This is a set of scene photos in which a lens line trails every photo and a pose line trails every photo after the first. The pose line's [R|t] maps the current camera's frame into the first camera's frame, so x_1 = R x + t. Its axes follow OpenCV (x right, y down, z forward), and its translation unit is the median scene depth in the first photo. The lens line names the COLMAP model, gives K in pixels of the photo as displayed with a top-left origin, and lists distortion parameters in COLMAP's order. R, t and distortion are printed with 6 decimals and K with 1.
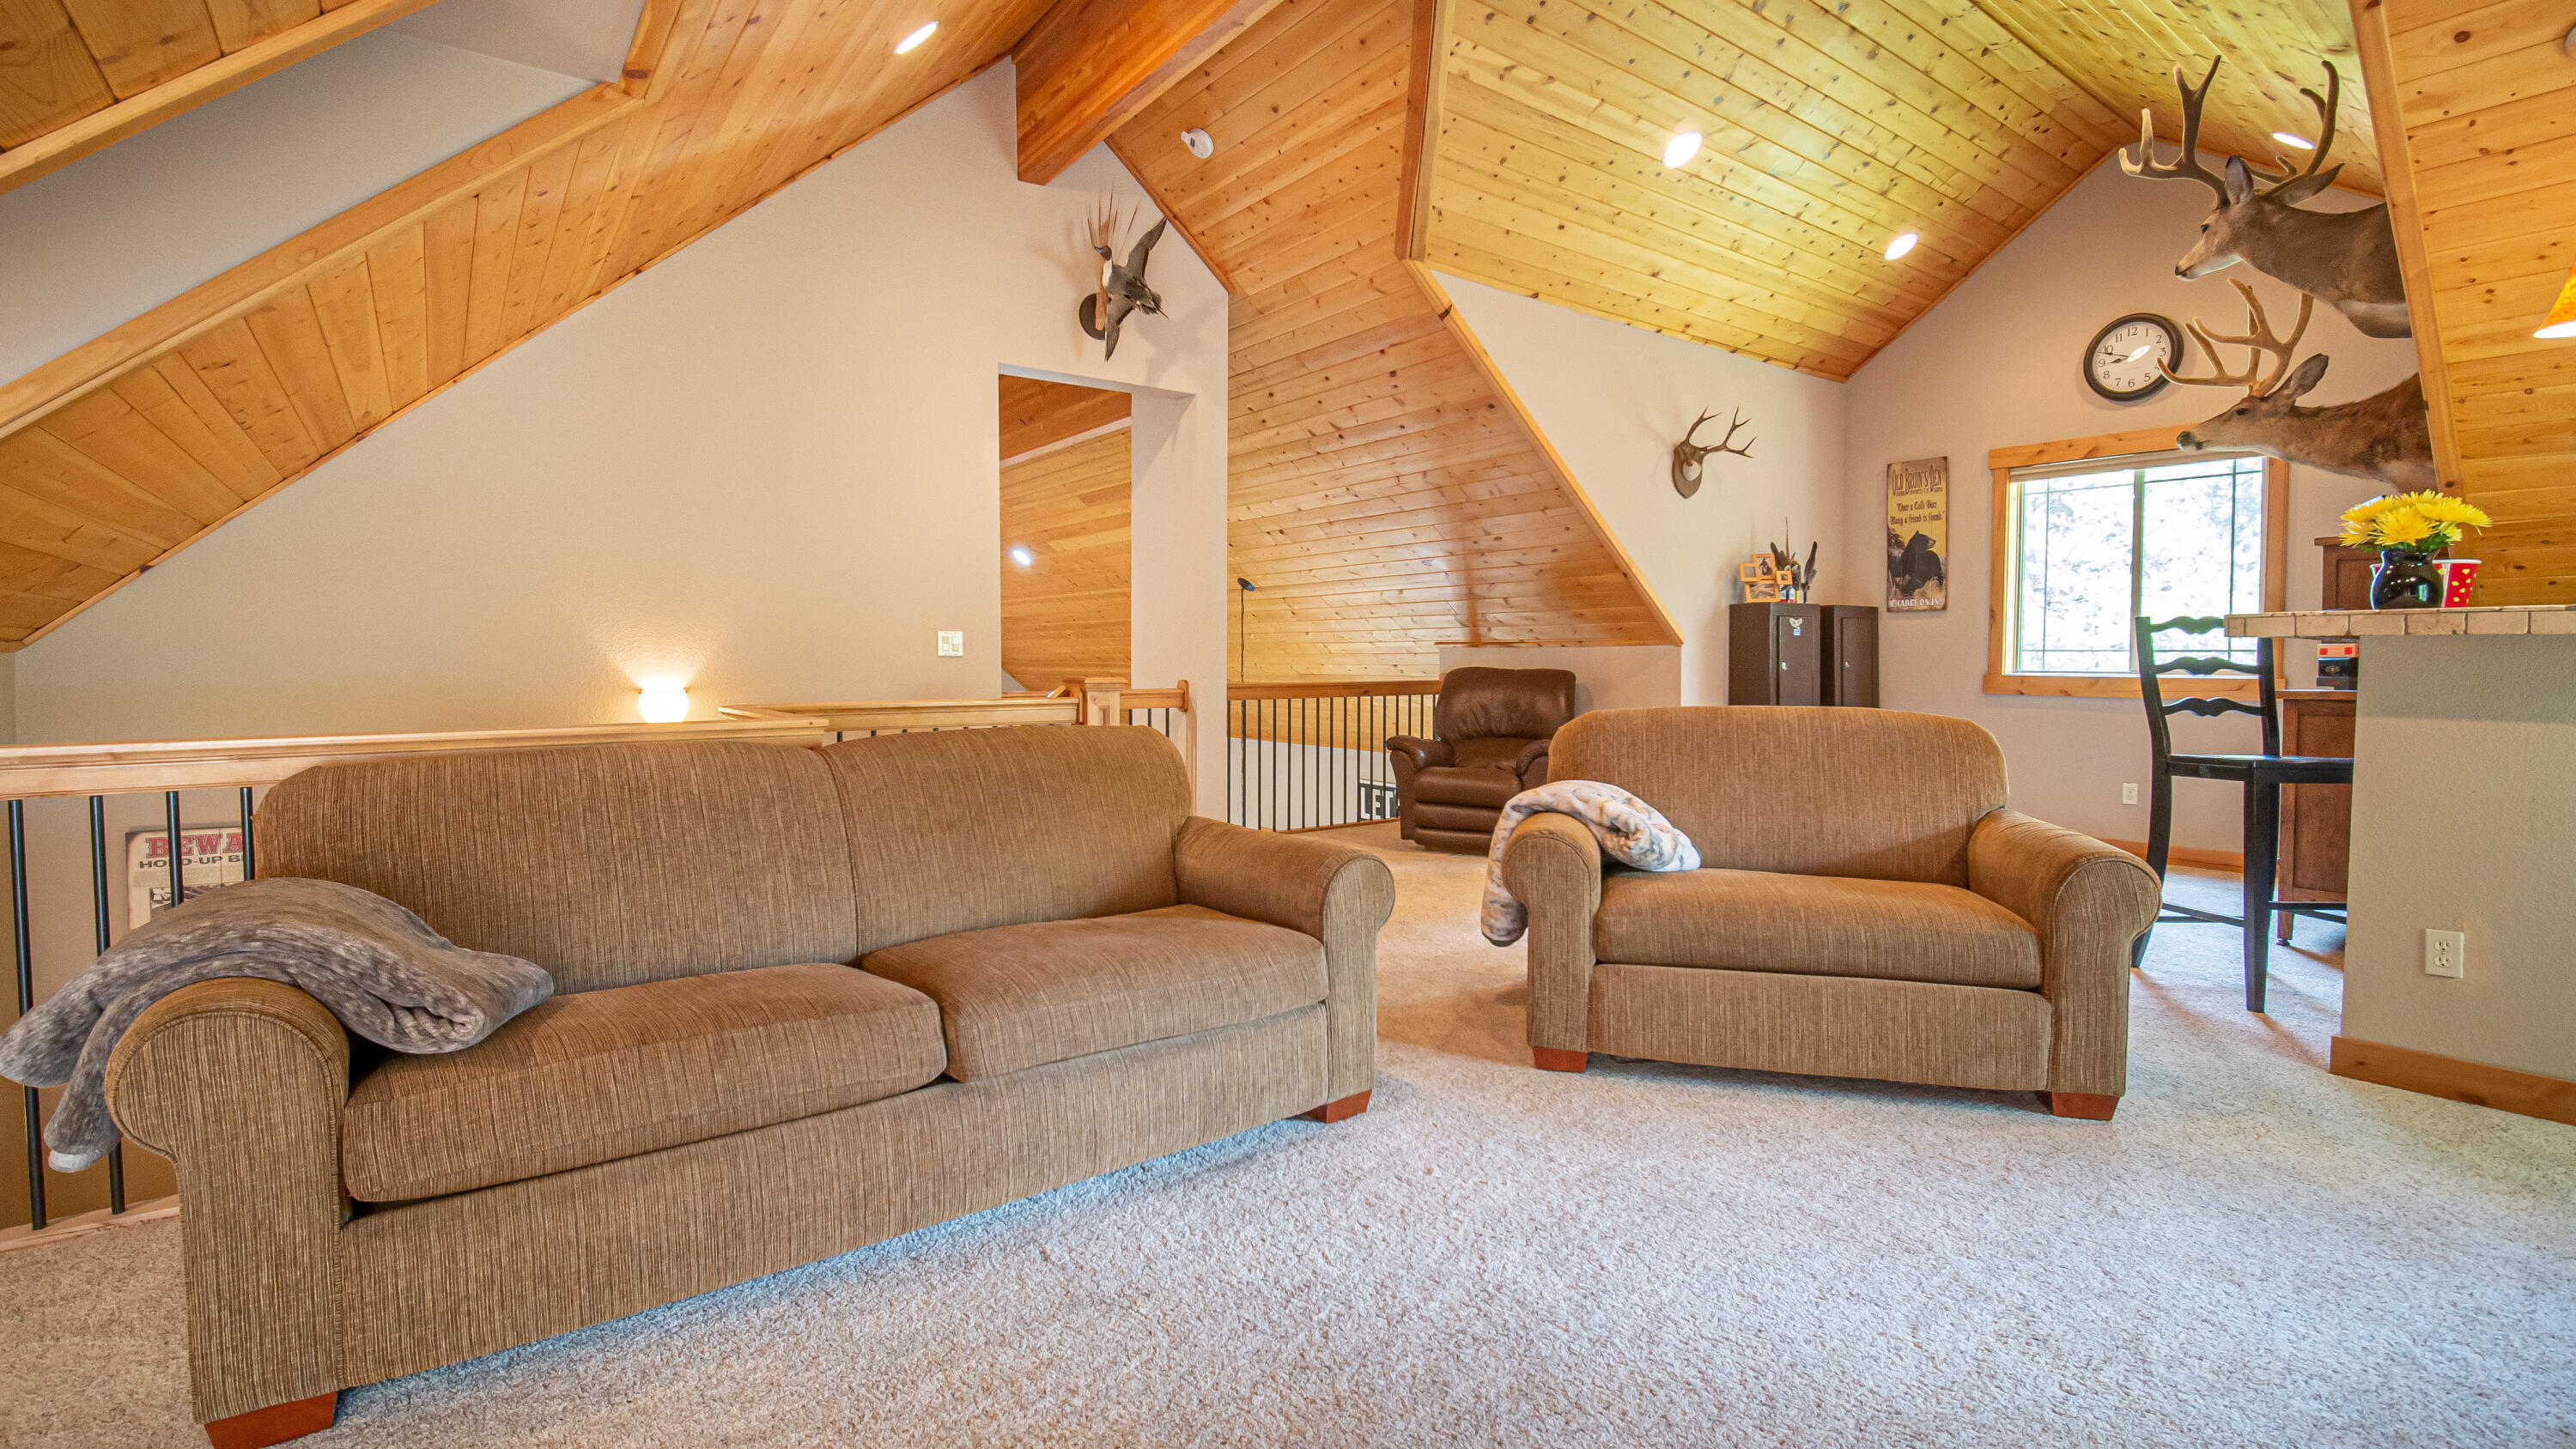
lens RADIAL K [[1151.2, 0, 1283.4], [0, 1151.2, 707.4], [0, 0, 1]] dist [-0.011583, -0.003830]
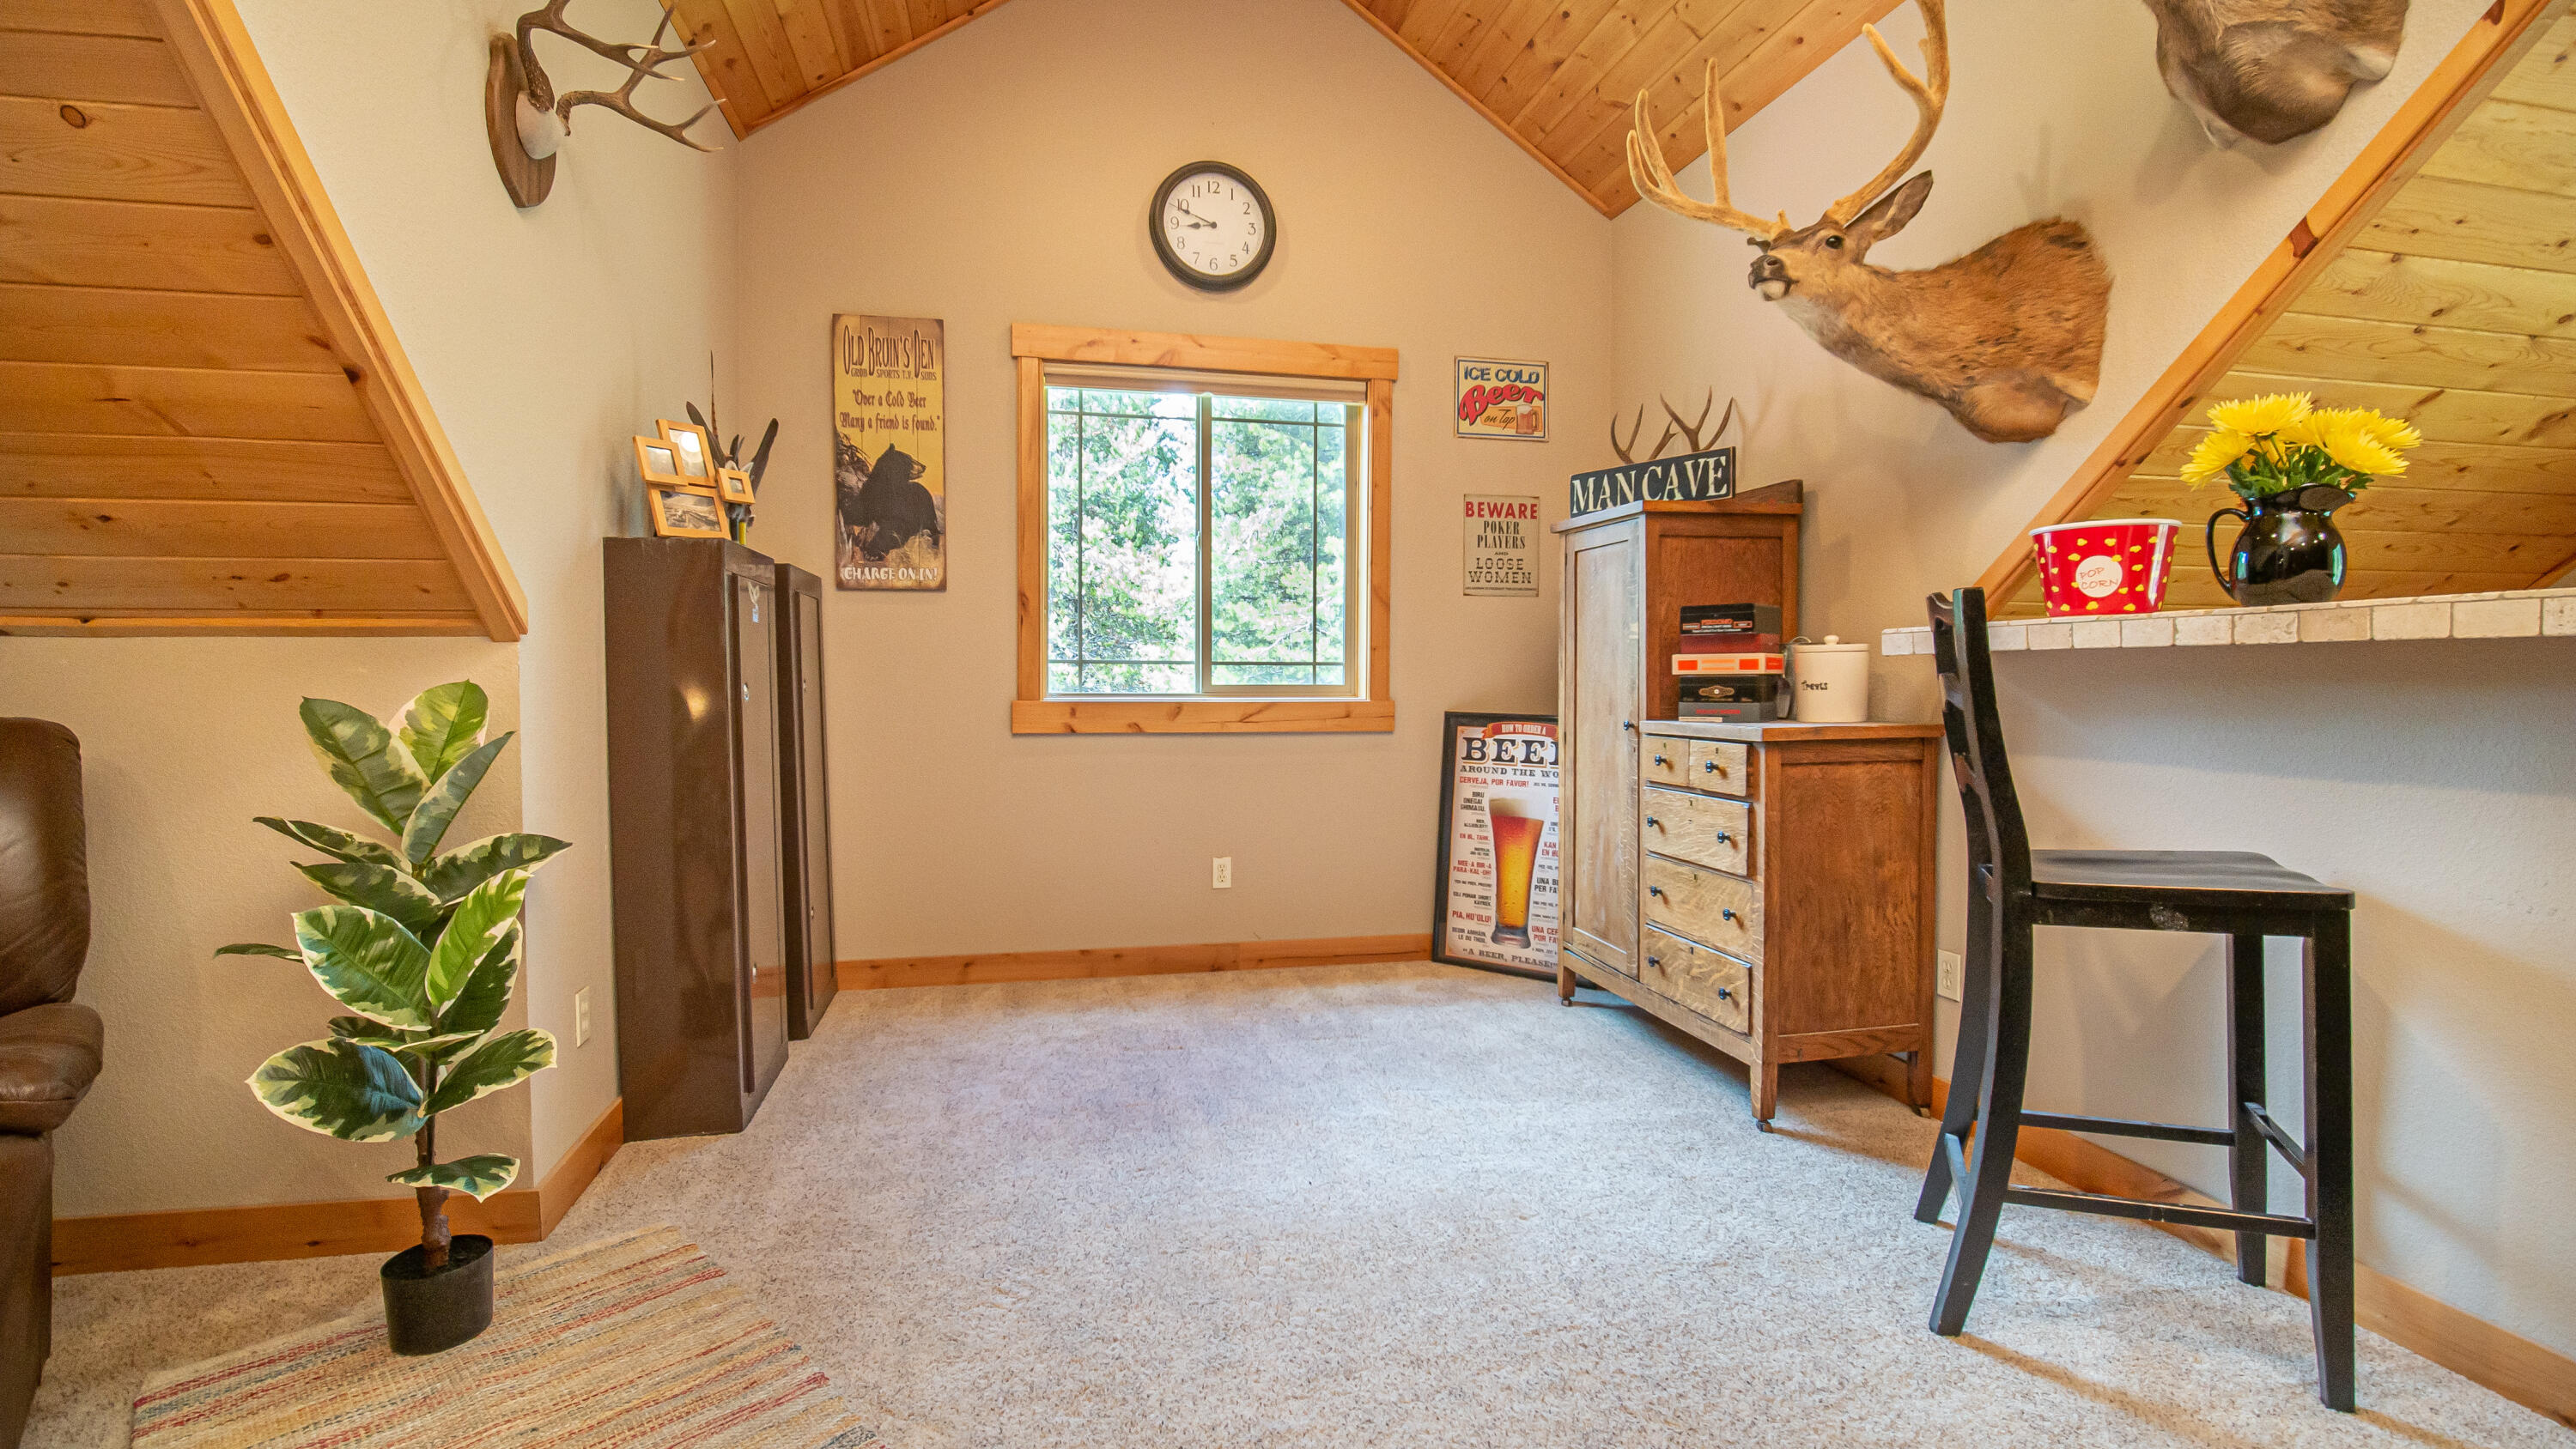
lens RADIAL K [[1151.2, 0, 1284.0], [0, 1151.2, 702.2], [0, 0, 1]] dist [-0.011583, -0.003830]
pose [[0.411404, -0.023480, 0.911150, 0.126009], [0.037430, 0.999260, 0.008850, -0.028208], [-0.910684, 0.030463, 0.411979, 0.628608]]
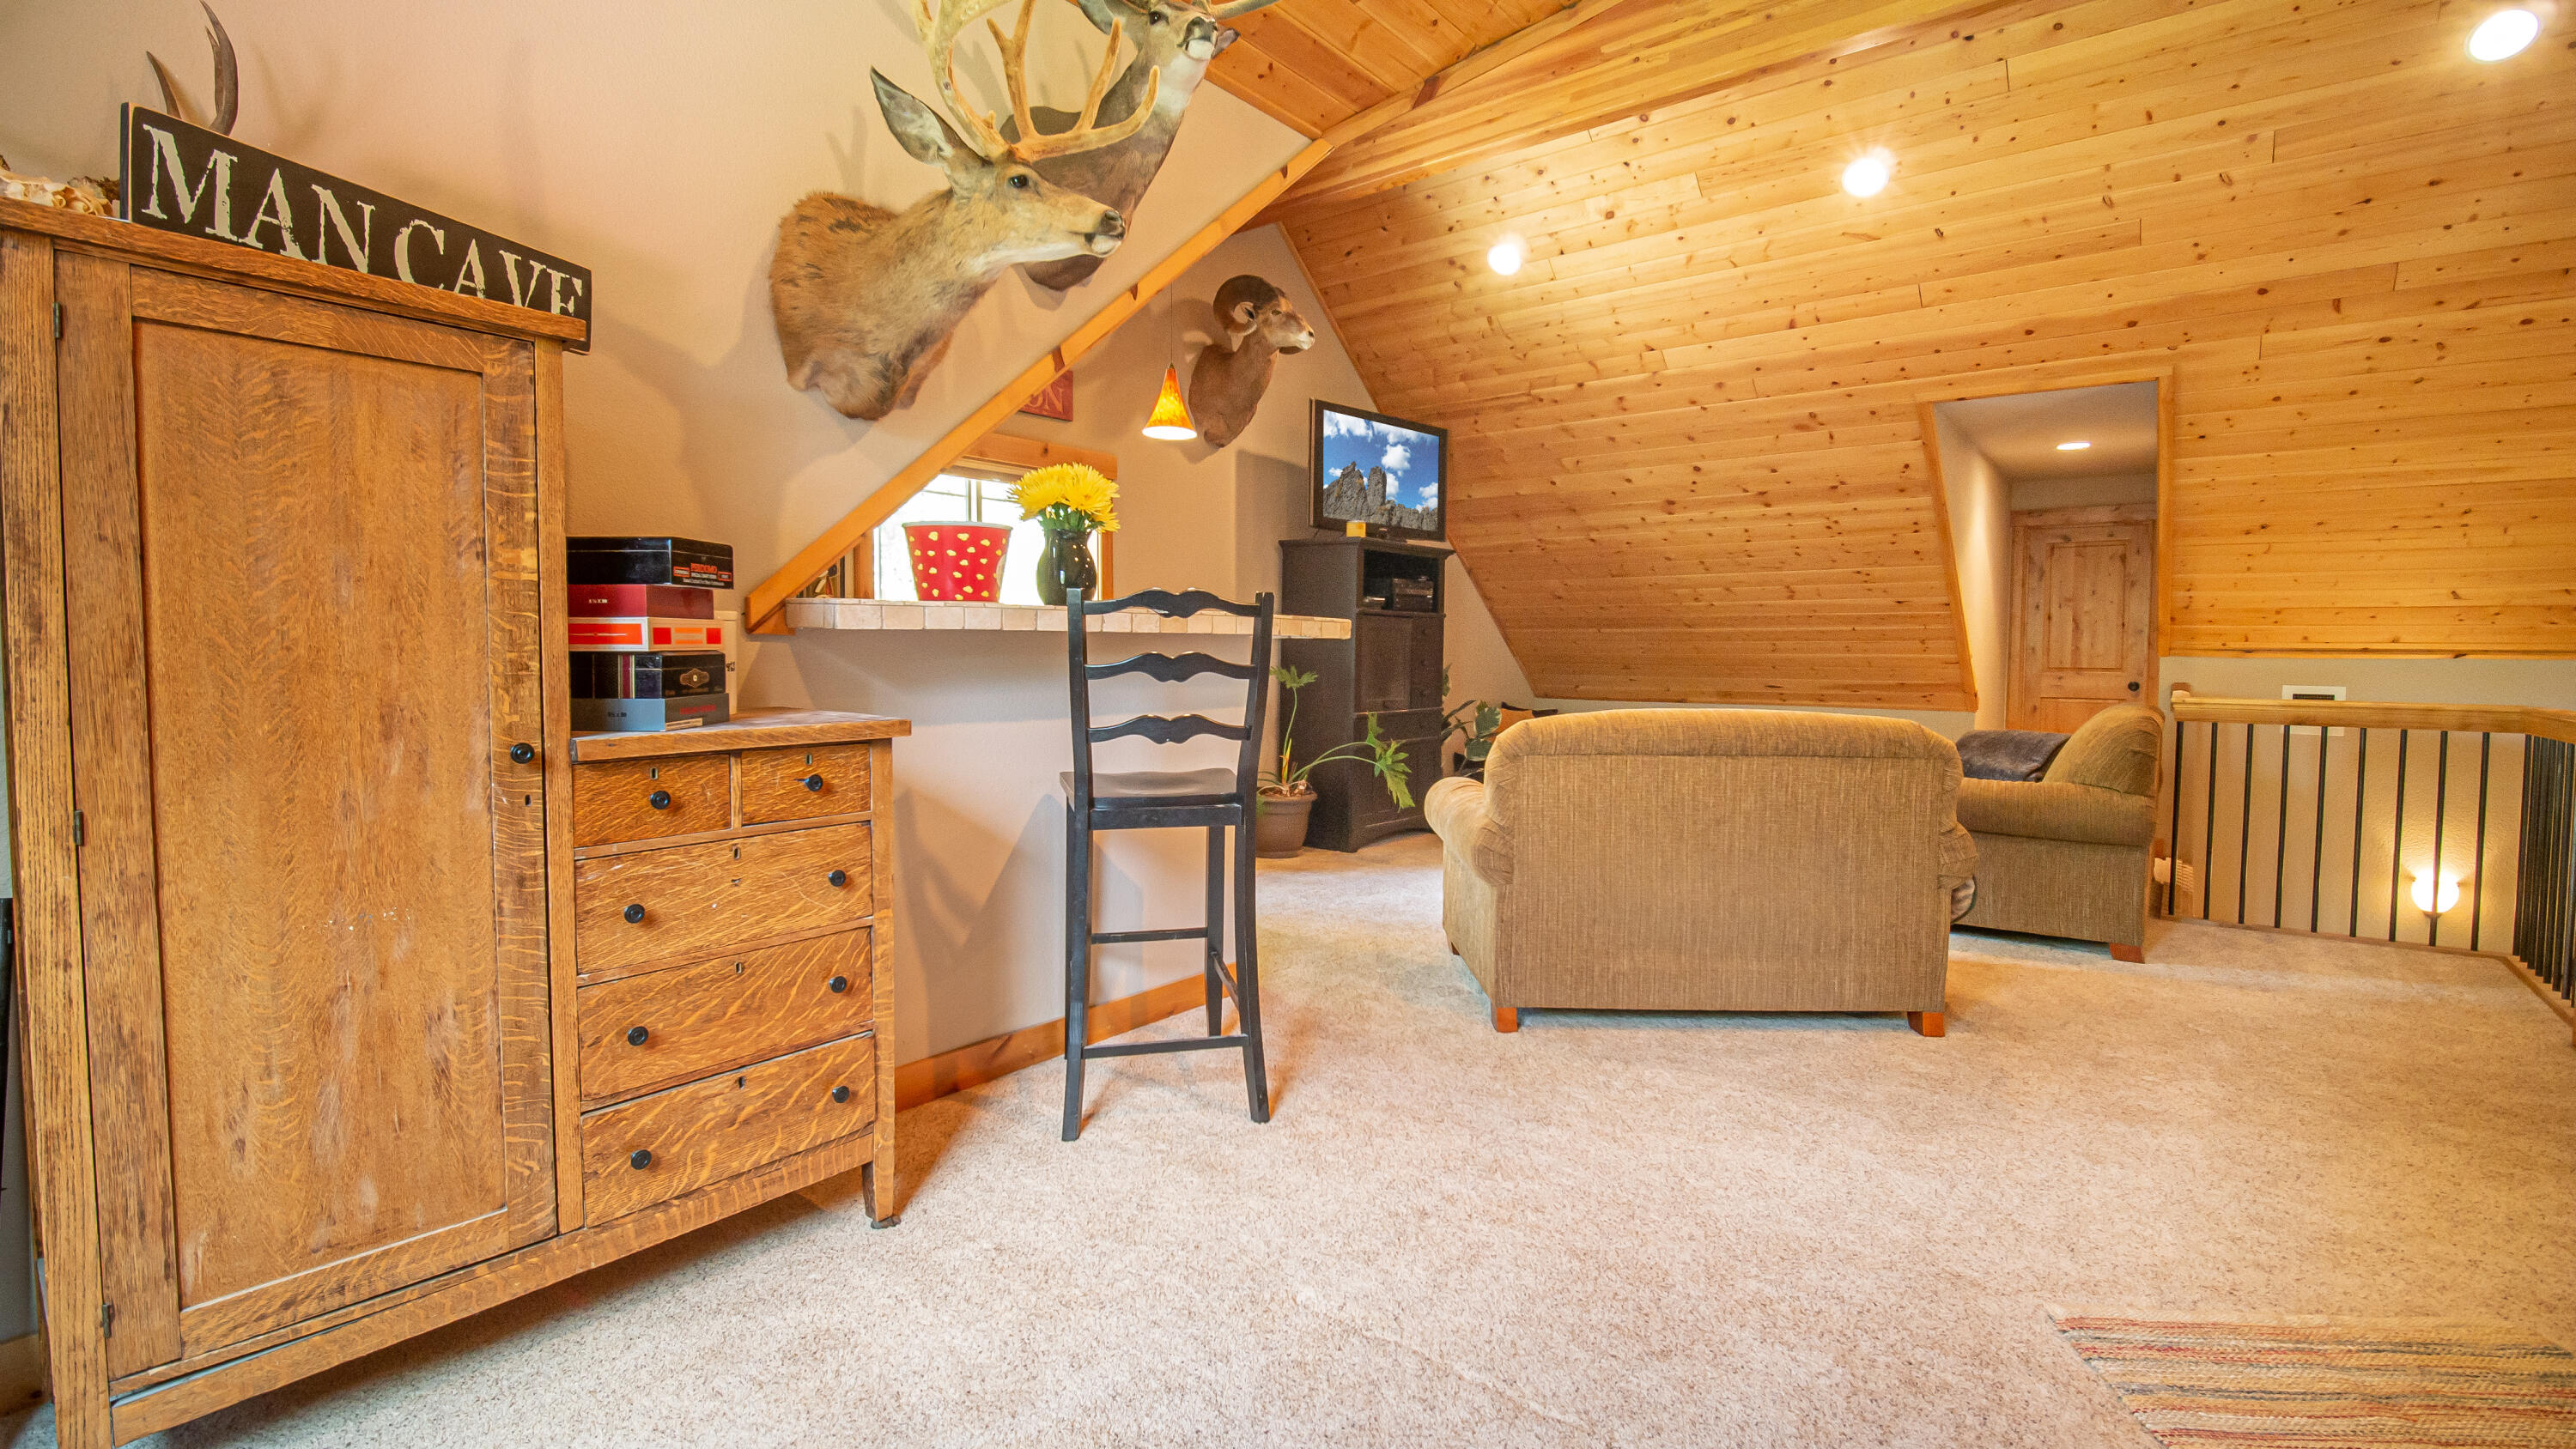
lens RADIAL K [[1151.2, 0, 1268.3], [0, 1151.2, 703.2], [0, 0, 1]] dist [-0.011583, -0.003830]
pose [[-0.968550, 0.005997, -0.248747, 0.542702], [-0.014854, 0.996533, 0.081862, -0.041305], [0.248376, 0.082983, -0.965103, 0.974226]]
